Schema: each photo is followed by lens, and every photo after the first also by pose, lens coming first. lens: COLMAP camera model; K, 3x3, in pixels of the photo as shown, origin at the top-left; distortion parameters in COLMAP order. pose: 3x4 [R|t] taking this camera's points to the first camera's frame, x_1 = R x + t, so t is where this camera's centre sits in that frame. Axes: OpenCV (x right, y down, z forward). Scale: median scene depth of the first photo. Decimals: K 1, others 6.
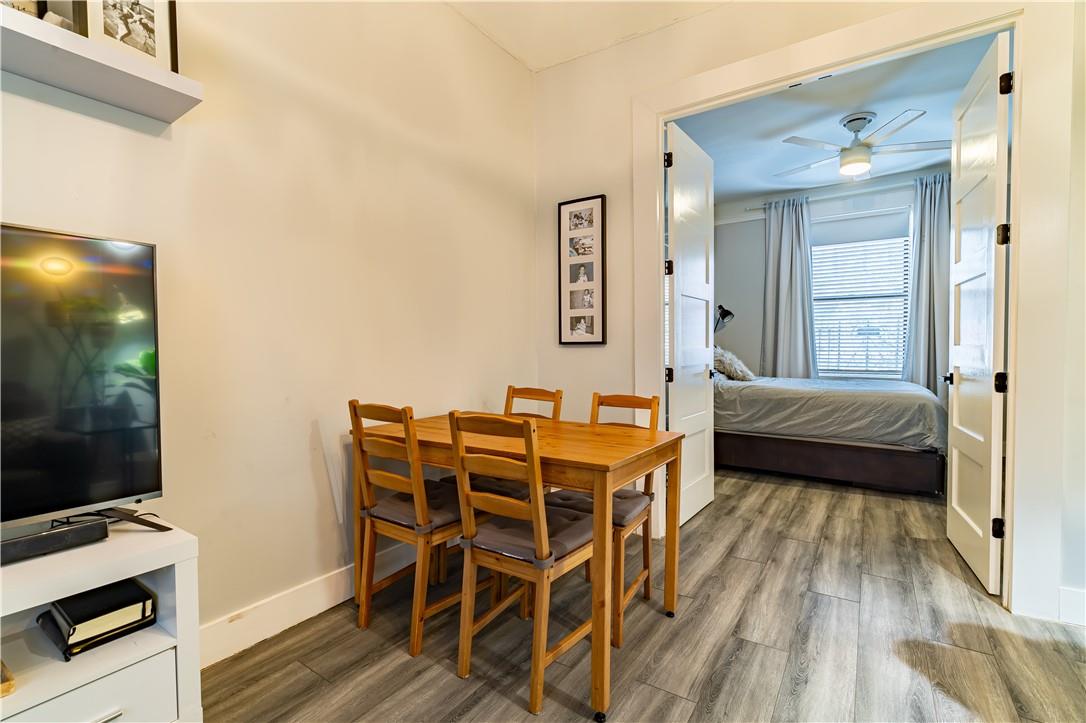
lens RADIAL K [[494.8, 0, 540.3], [0, 494.8, 362.0], [0, 0, 1]] dist [-0.004562, 0.000513]
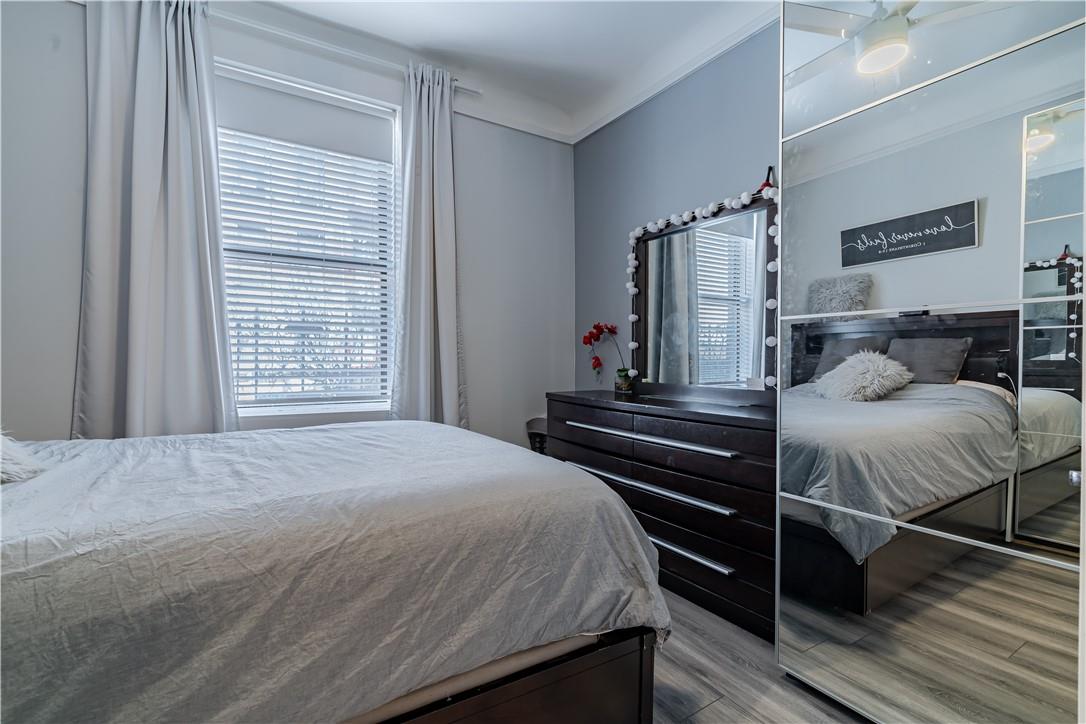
lens RADIAL K [[492.4, 0, 542.9], [0, 492.4, 364.9], [0, 0, 1]] dist [-0.001723, 0.000249]
pose [[0.404701, -0.005211, 0.914434, 0.366283], [0.020958, 0.999774, -0.003578, -0.016092], [-0.914209, 0.020612, 0.404719, 0.774001]]
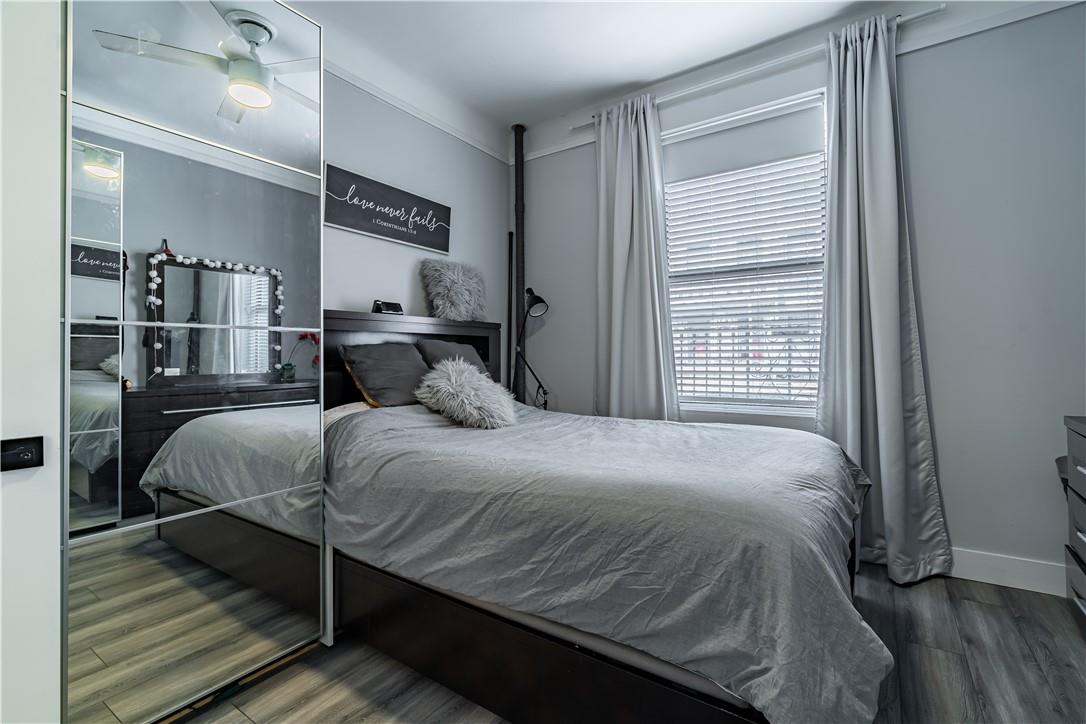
lens RADIAL K [[497.6, 0, 539.5], [0, 497.6, 349.3], [0, 0, 1]] dist [-0.000182, 0.000289]
pose [[0.999986, -0.003679, -0.003909, 0.559700], [0.003494, 0.998919, -0.046357, -0.020054], [0.004075, 0.046342, 0.998917, 0.596258]]
